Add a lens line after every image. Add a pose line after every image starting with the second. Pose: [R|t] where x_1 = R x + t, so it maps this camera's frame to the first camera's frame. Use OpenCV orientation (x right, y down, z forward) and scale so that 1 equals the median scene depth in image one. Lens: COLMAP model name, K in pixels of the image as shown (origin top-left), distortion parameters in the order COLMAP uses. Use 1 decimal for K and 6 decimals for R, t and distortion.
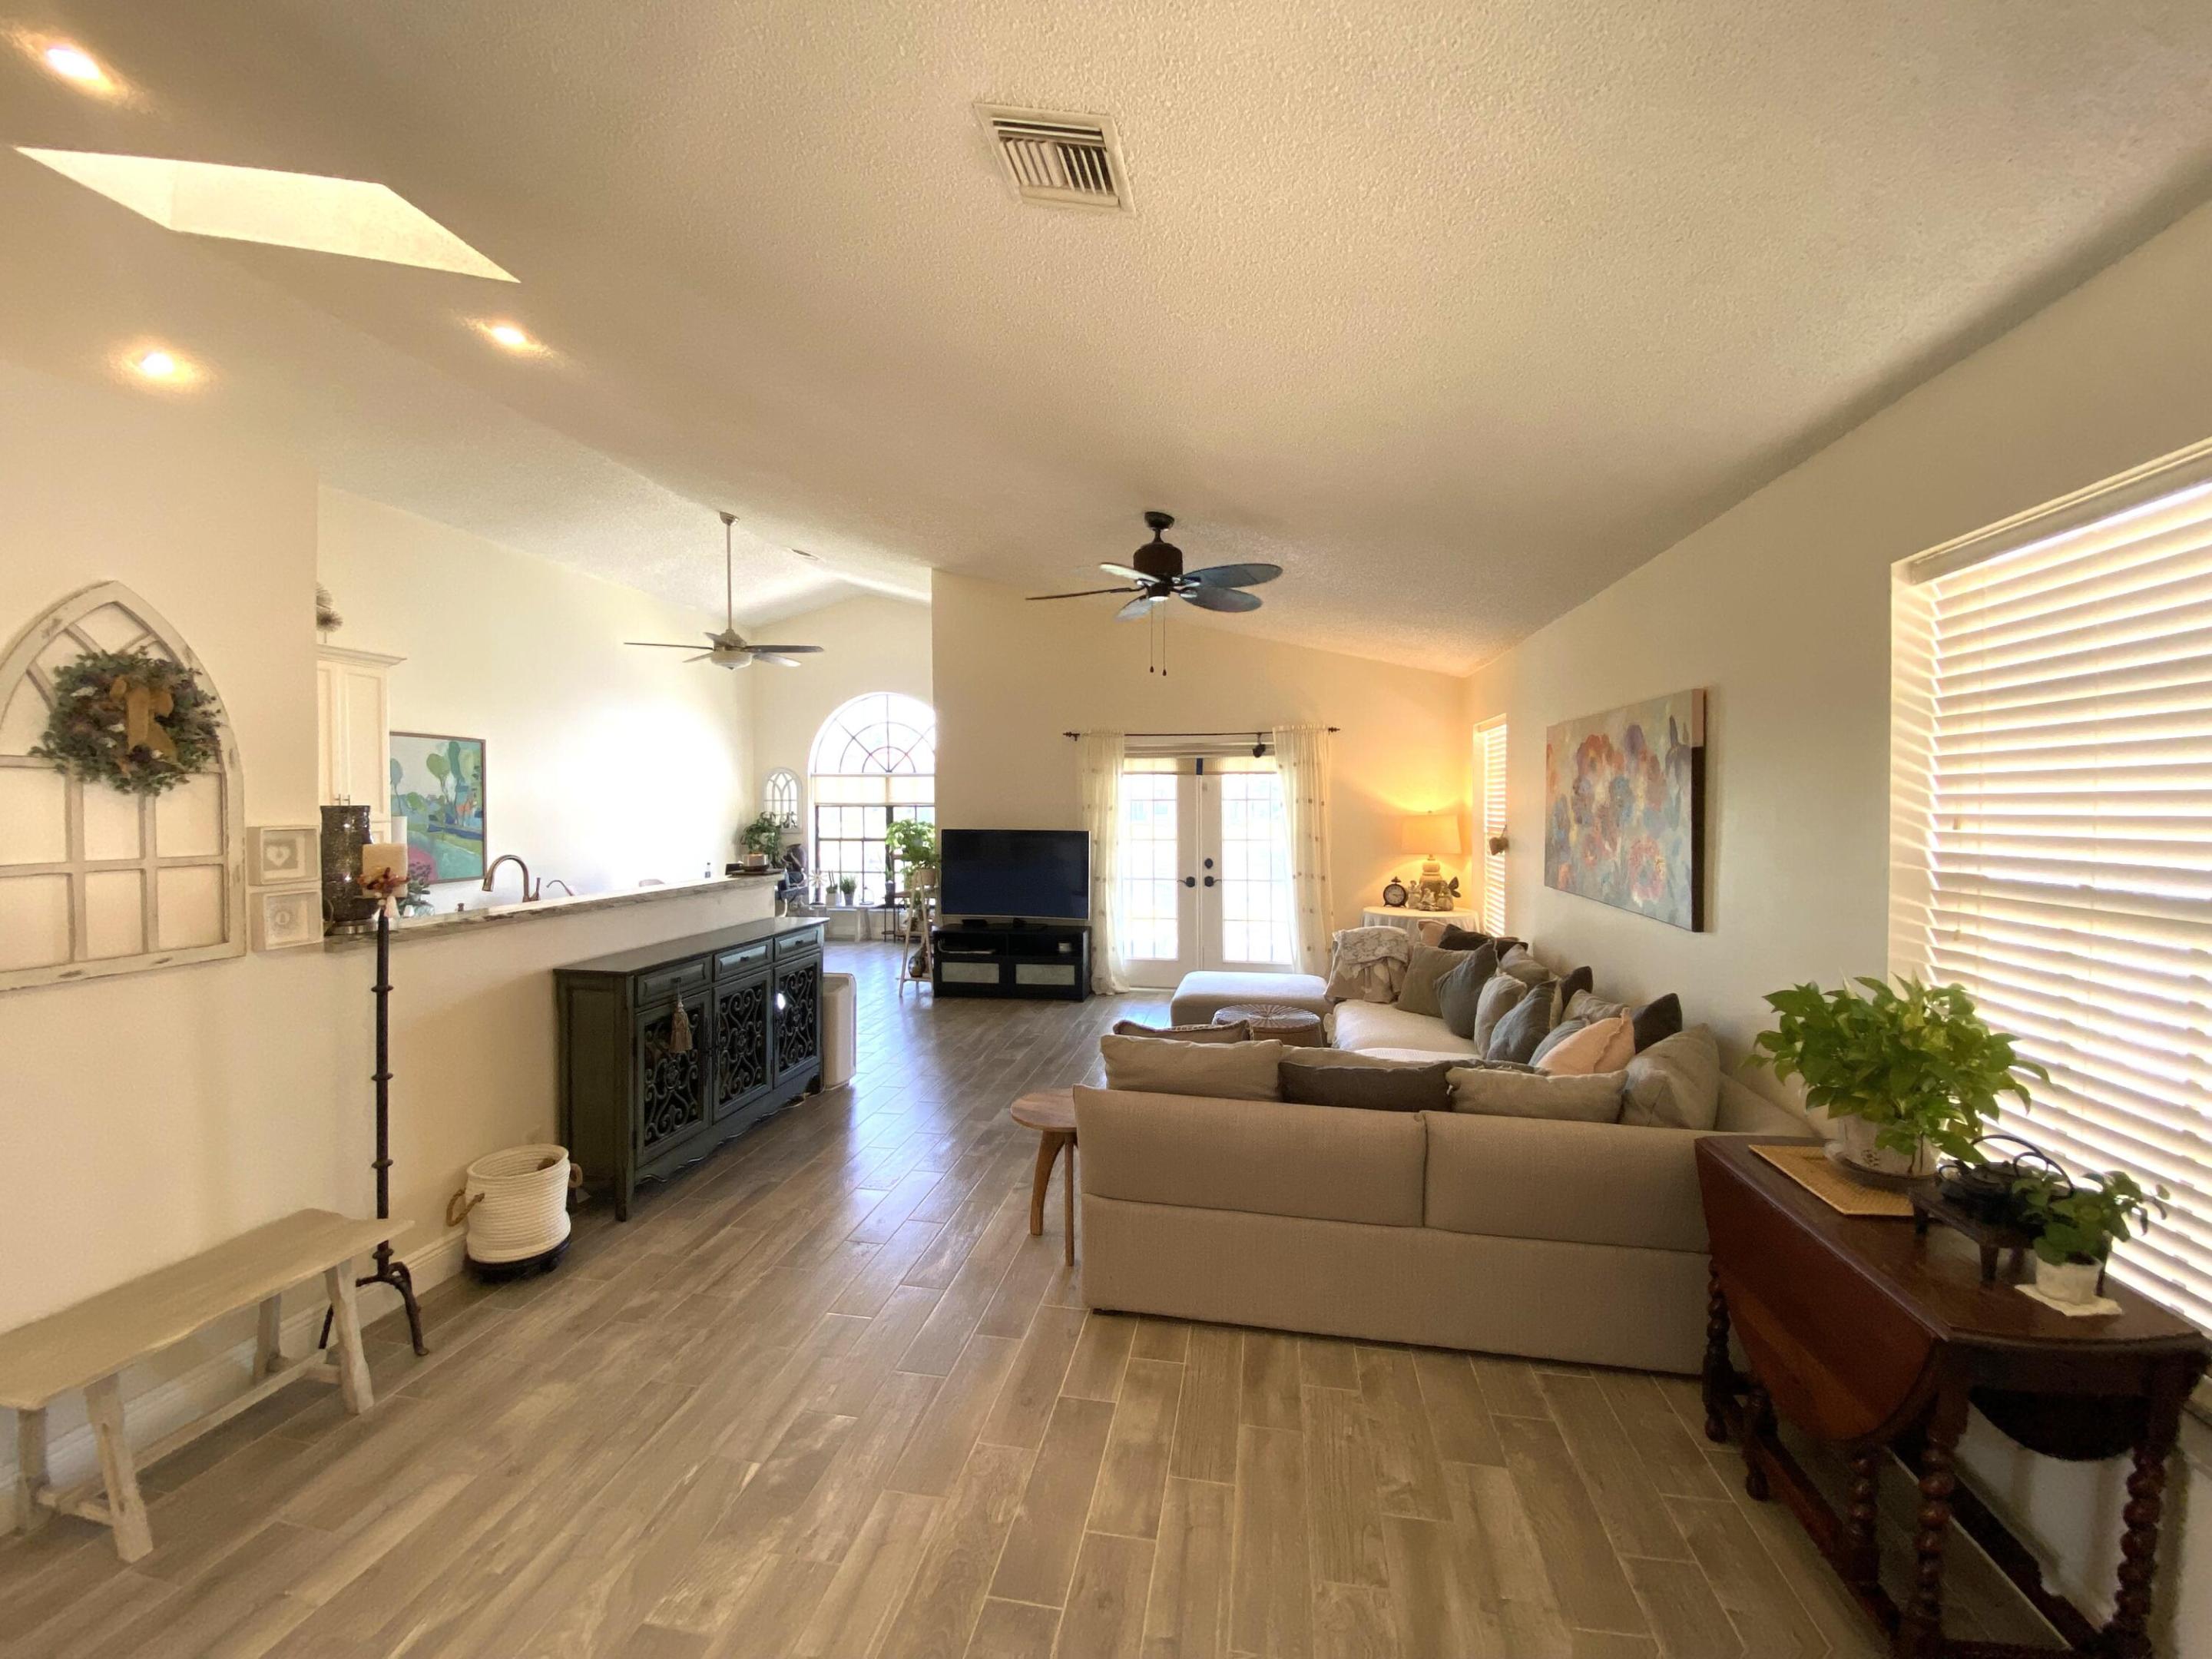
lens RADIAL K [[877.6, 0, 1106.0], [0, 877.6, 829.5], [0, 0, 1]] dist [0.048338, -0.043876]
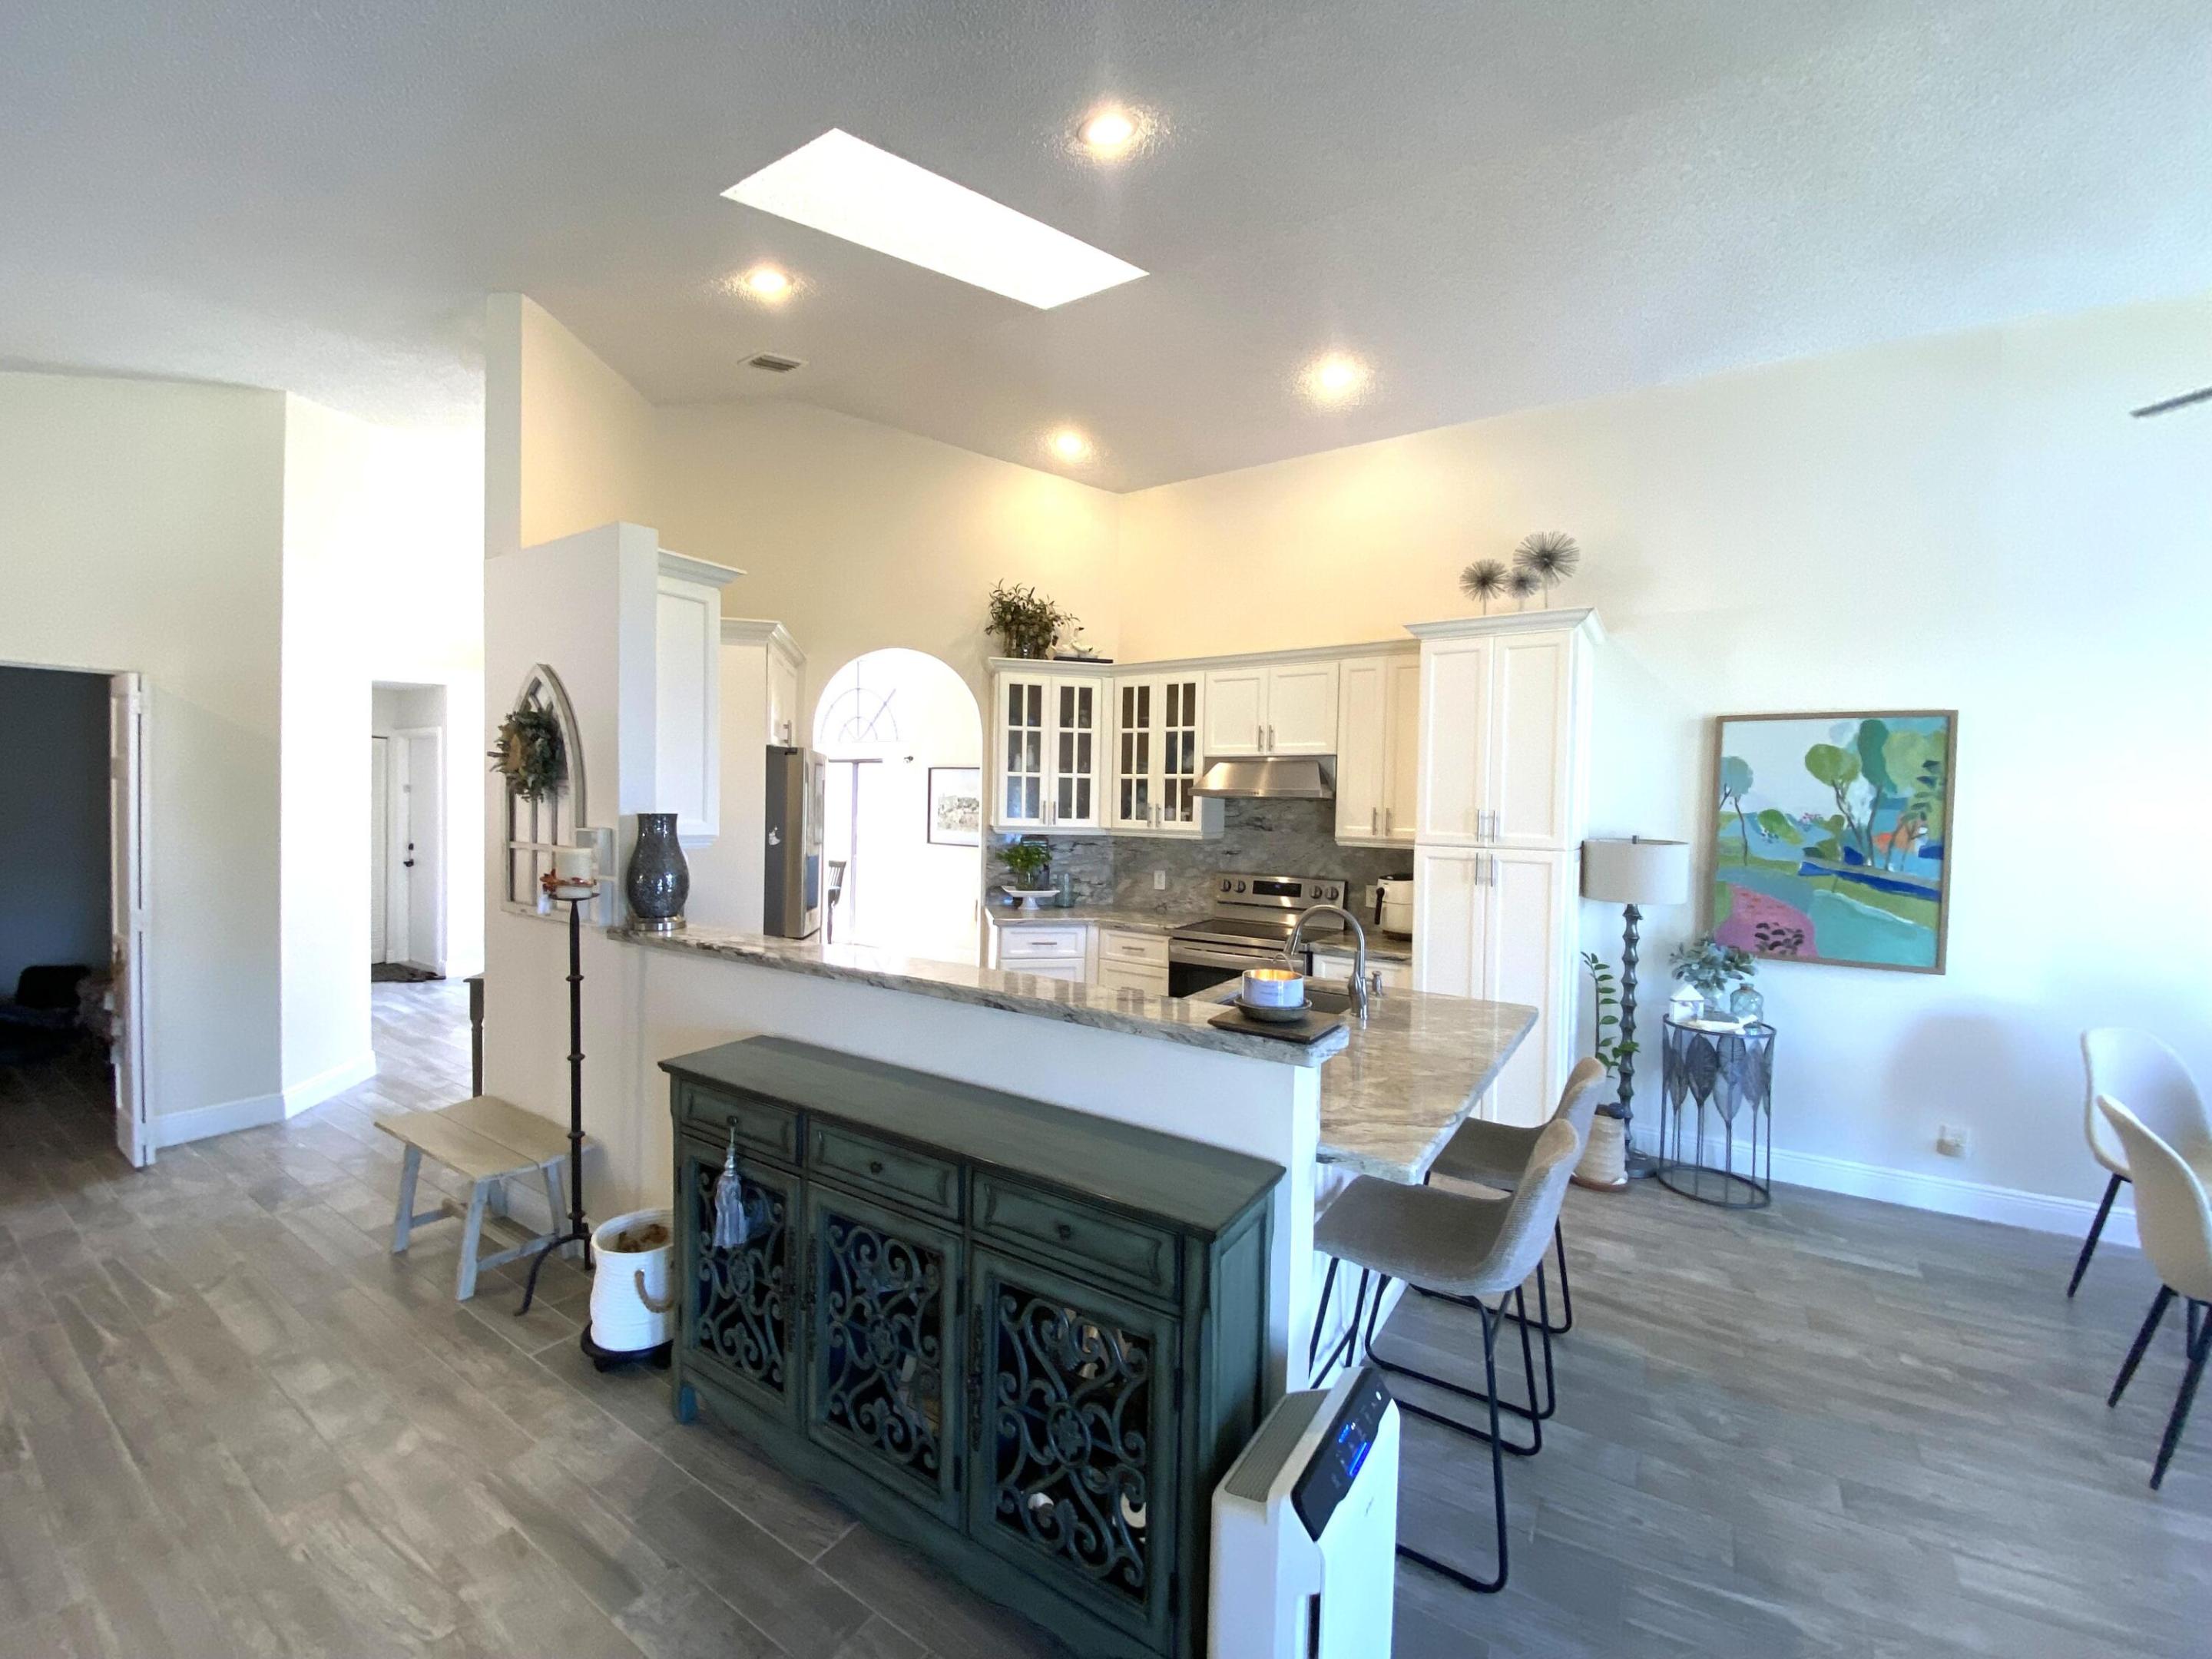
lens RADIAL K [[877.6, 0, 1106.0], [0, 877.6, 829.5], [0, 0, 1]] dist [0.048338, -0.043876]
pose [[-0.392031, 0.022448, -0.919678, -0.022719], [-0.045468, 0.998008, 0.043741, -0.031453], [0.918828, 0.058964, -0.390230, 0.757939]]
